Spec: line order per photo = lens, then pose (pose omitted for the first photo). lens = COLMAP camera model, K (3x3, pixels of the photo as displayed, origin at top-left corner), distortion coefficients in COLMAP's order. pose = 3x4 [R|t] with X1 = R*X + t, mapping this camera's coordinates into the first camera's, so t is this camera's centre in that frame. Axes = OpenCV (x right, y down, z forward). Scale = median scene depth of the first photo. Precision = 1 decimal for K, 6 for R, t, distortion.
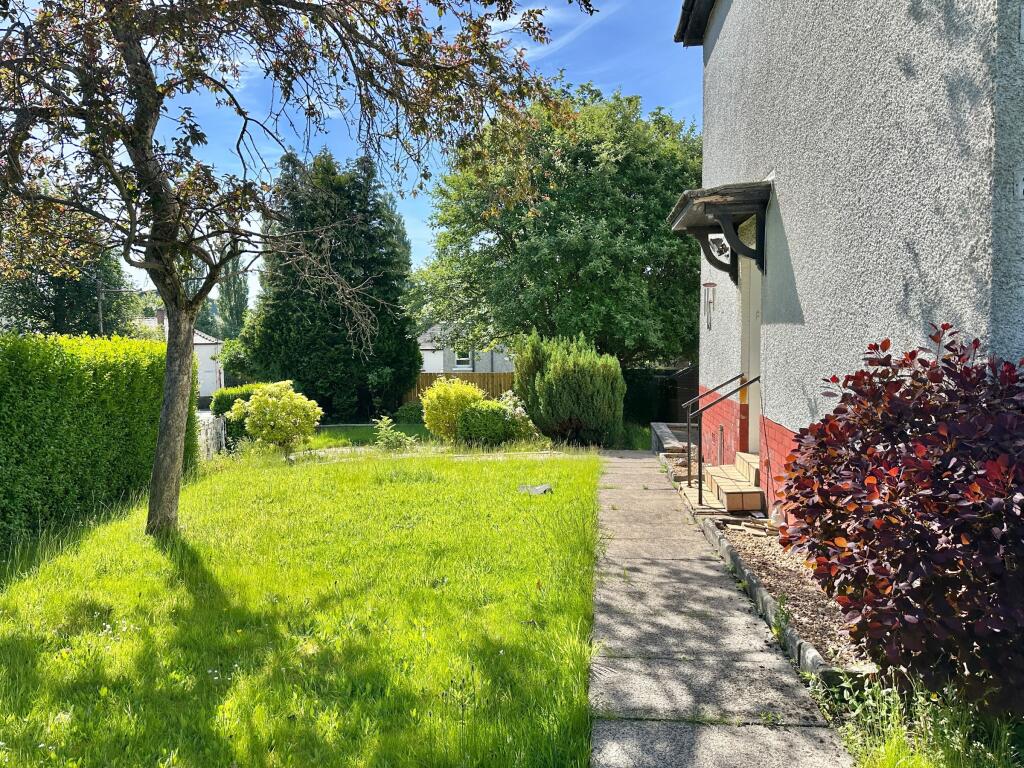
lens RADIAL K [[696.0, 0, 512.0], [0, 696.0, 384.0], [0, 0, 1]] dist [0.137638, -0.249462]
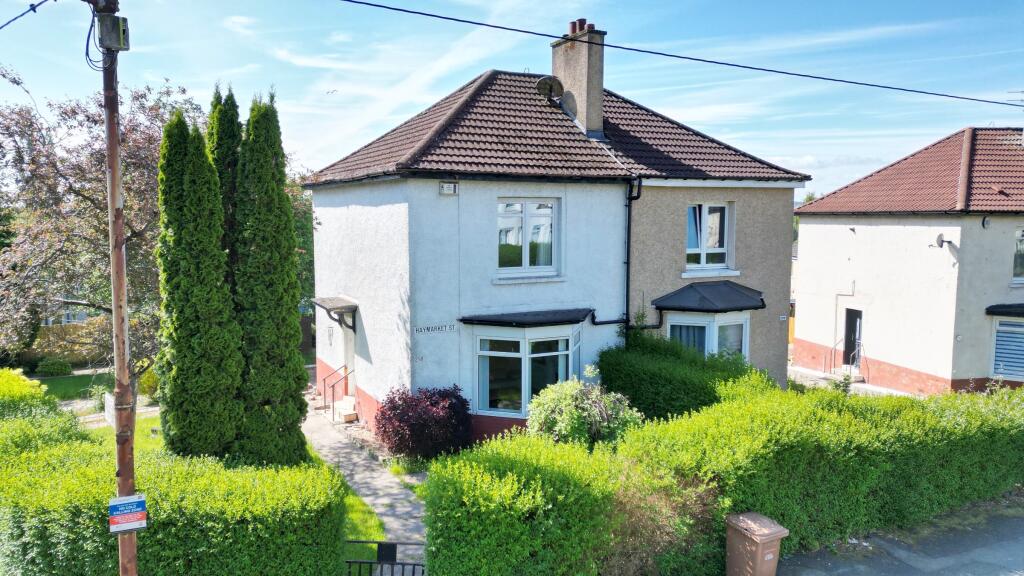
lens RADIAL K [[674.8, 0, 533.8], [0, 674.8, 257.6], [0, 0, 1]] dist [0.069189, -0.072334]
pose [[0.791802, -0.008923, 0.610713, -0.371478], [0.019800, 0.999743, -0.011063, -0.217450], [-0.610457, 0.020852, 0.791775, -0.804288]]
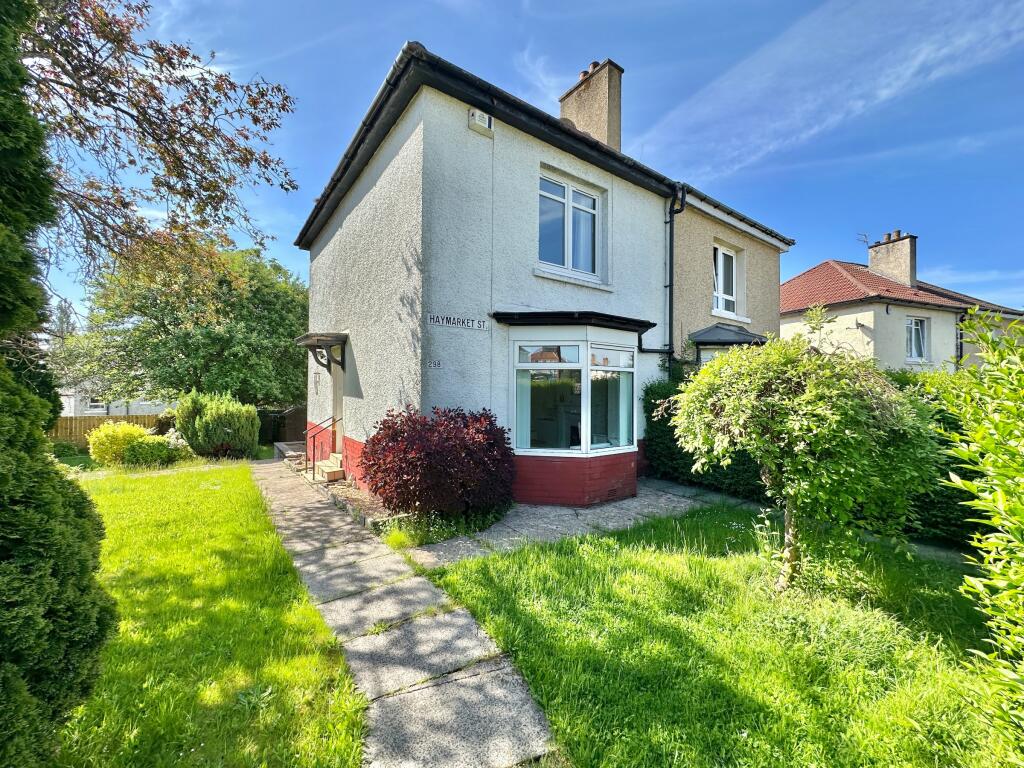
lens RADIAL K [[399.7, 0, 512.0], [0, 399.7, 384.0], [0, 0, 1]] dist [-0.007461, -0.000014]
pose [[0.722264, 0.025259, 0.691156, -0.072154], [0.027676, 0.997477, -0.065376, -0.010574], [-0.691063, 0.066347, 0.719743, -0.149757]]
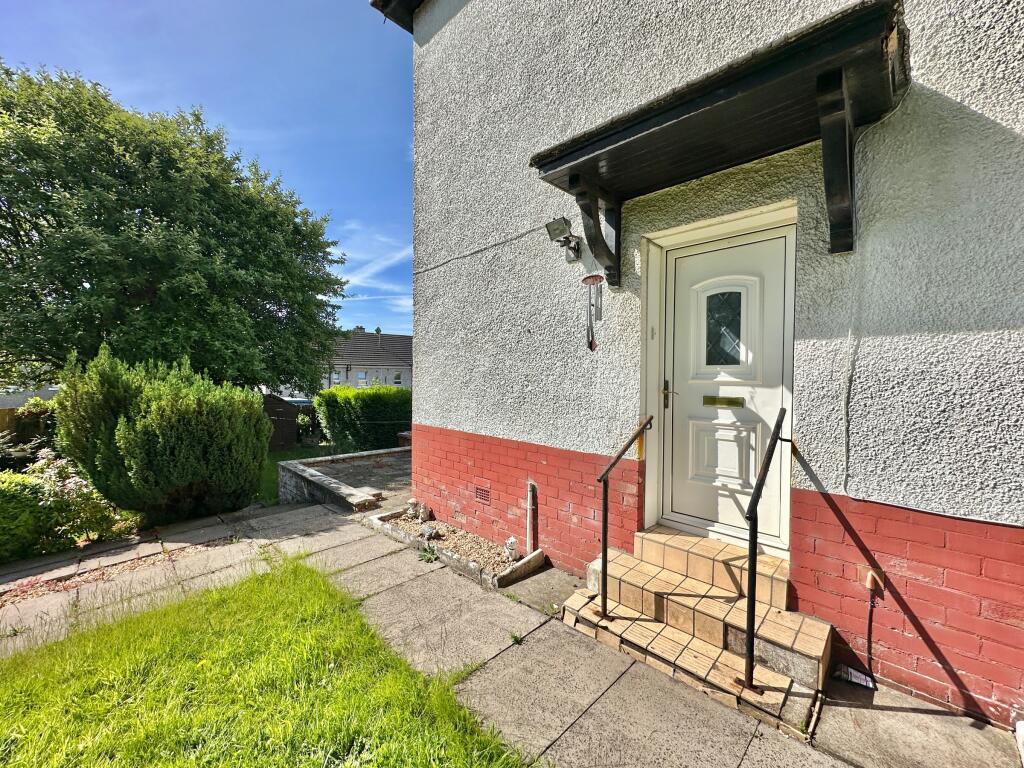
lens RADIAL K [[399.7, 0, 512.0], [0, 399.7, 384.0], [0, 0, 1]] dist [-0.007461, -0.000014]
pose [[0.598589, -0.000685, 0.801056, -0.036026], [0.035753, 0.999026, -0.025863, -0.023922], [-0.800258, 0.044121, 0.598030, 0.502779]]
